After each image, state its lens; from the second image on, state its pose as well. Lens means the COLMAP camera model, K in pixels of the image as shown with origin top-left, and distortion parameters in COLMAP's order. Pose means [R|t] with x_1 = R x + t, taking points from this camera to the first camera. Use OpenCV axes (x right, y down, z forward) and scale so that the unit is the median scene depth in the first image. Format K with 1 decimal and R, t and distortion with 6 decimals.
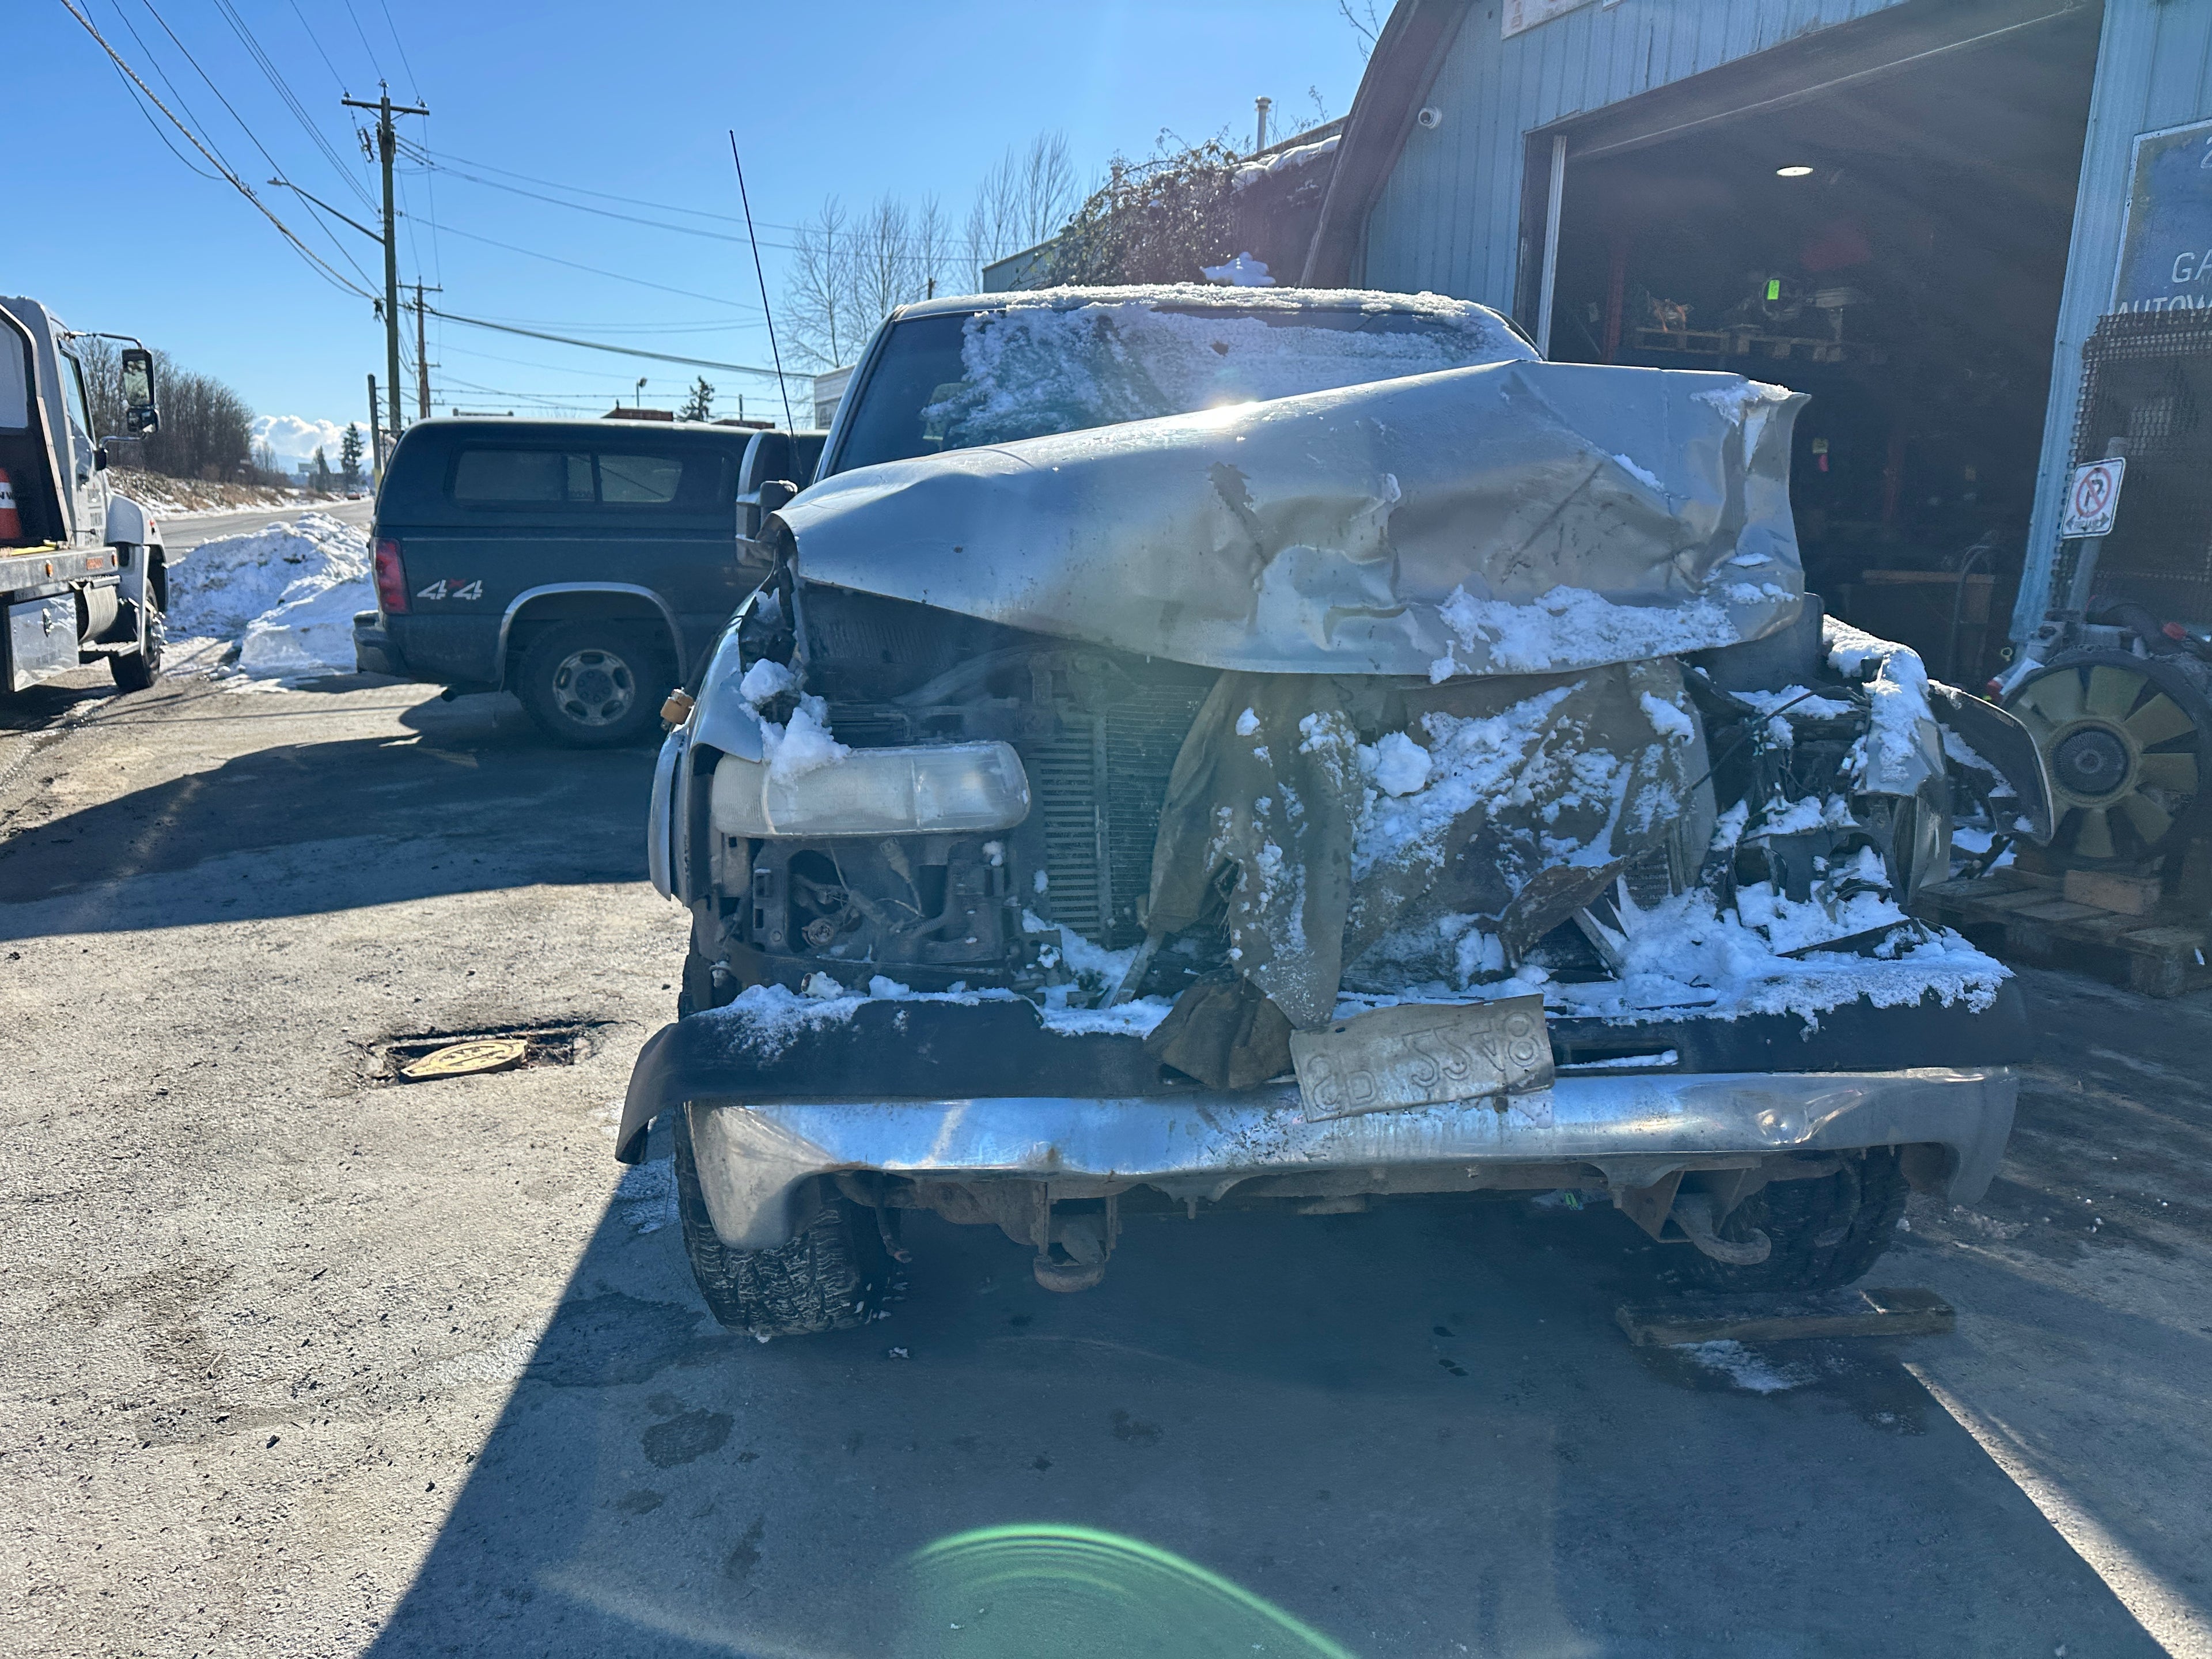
lens RADIAL K [[1551.2, 0, 1105.7], [0, 1551.2, 834.6], [0, 0, 1]] dist [0.043709, -0.052849]
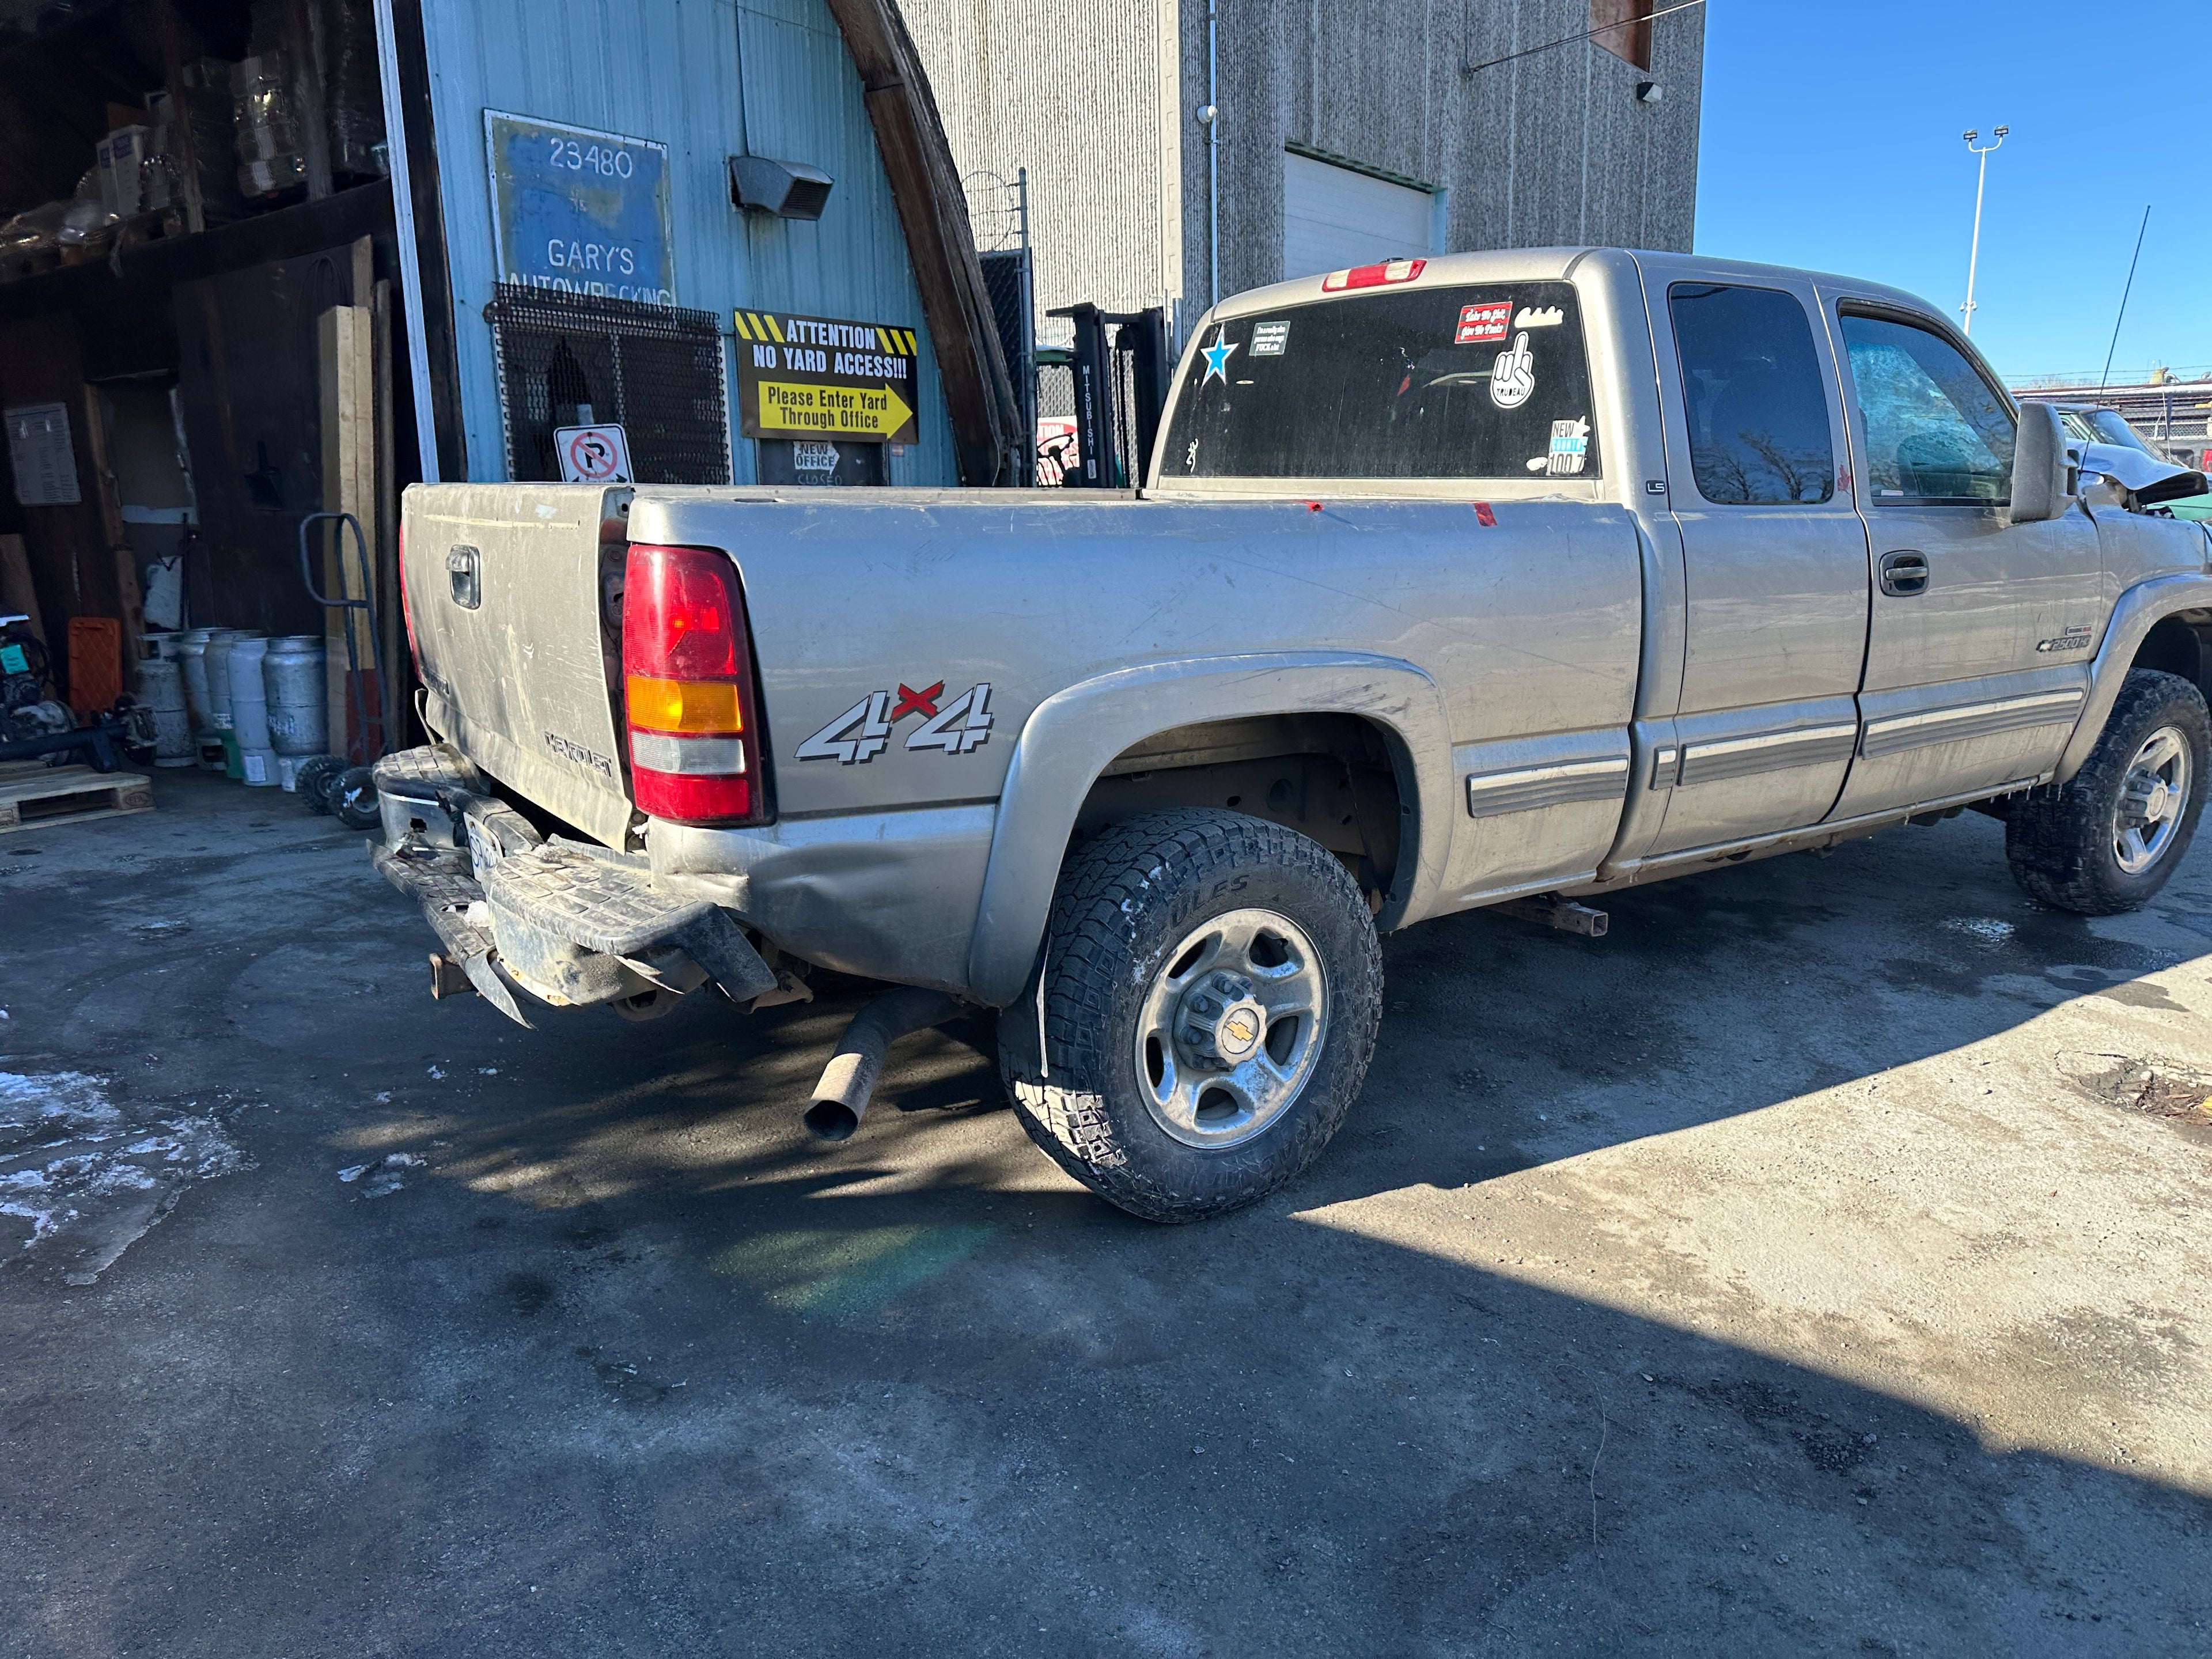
lens RADIAL K [[1551.2, 0, 1115.4], [0, 1551.2, 846.8], [0, 0, 1]] dist [0.043709, -0.052849]
pose [[-0.494746, -0.205858, 0.844304, -1.389713], [0.177882, 0.926980, 0.330251, -0.691879], [-0.850638, 0.313577, -0.422002, 3.277520]]
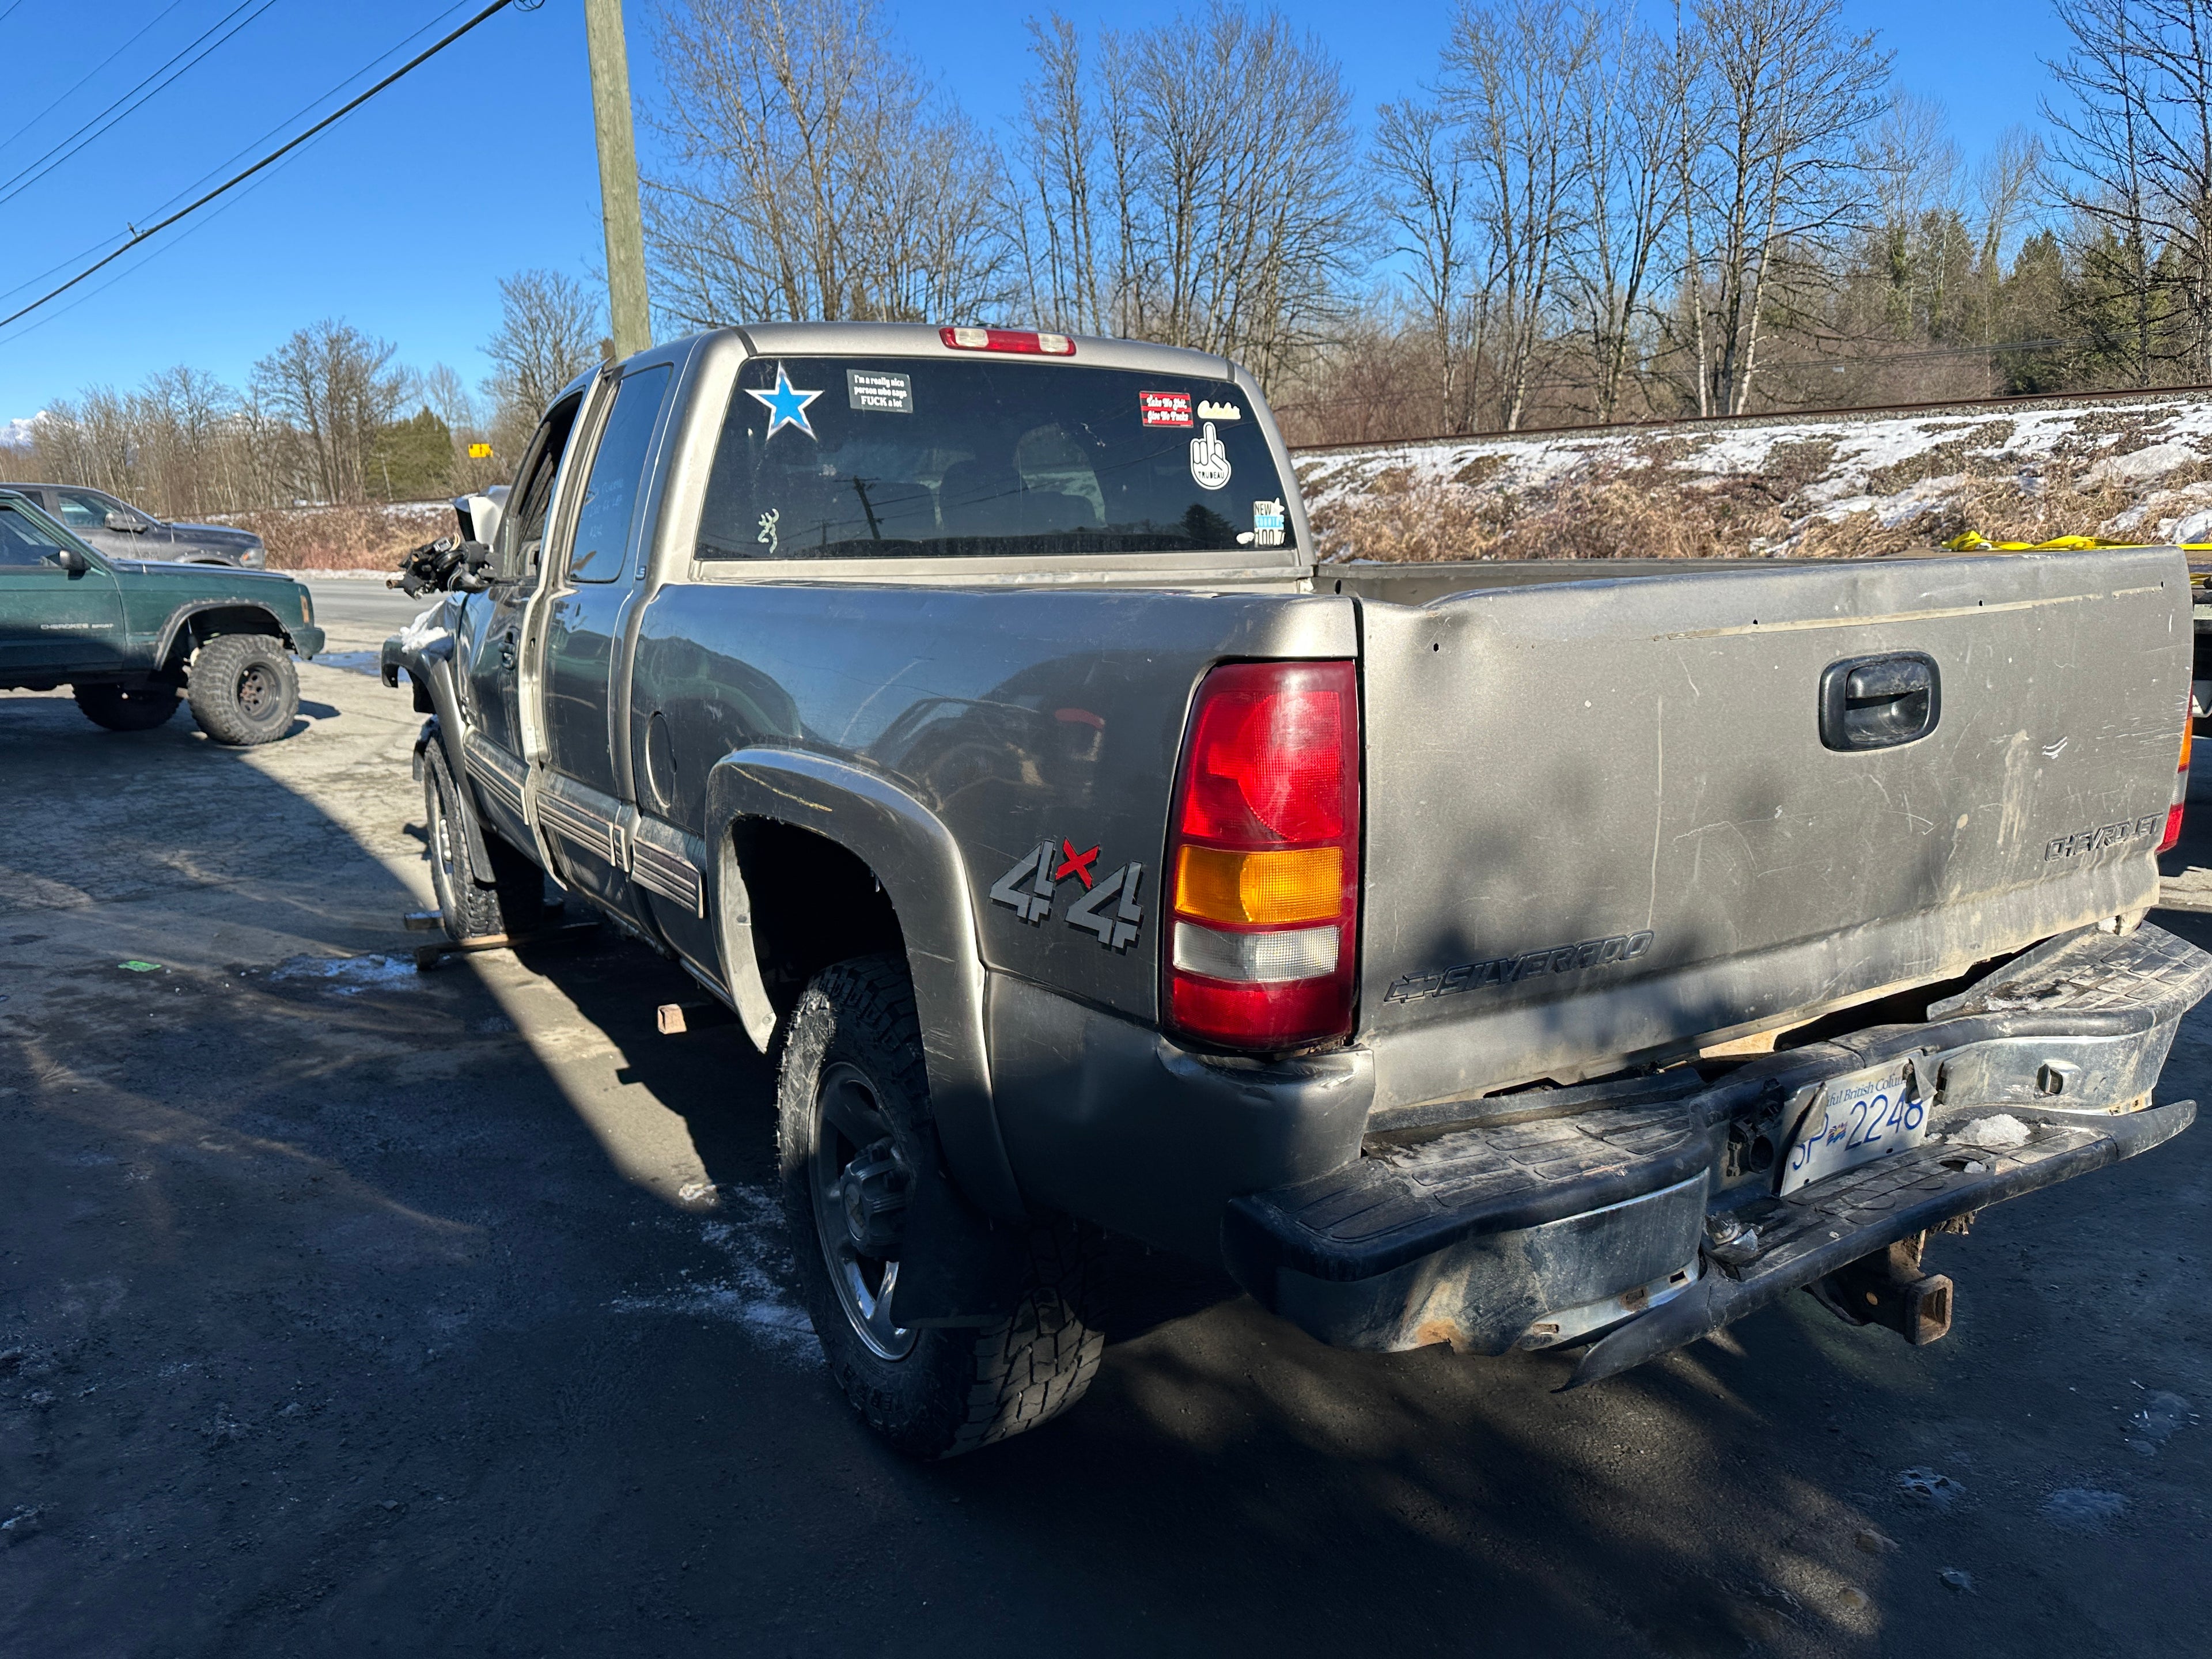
lens RADIAL K [[1540.6, 0, 1117.1], [0, 1540.6, 822.1], [0, 0, 1]] dist [0.061015, -0.070396]
pose [[-0.888767, 0.100099, -0.447295, 0.704611], [-0.077250, 0.929191, 0.361437, -0.781841], [0.451802, 0.355787, -0.818102, 3.641795]]
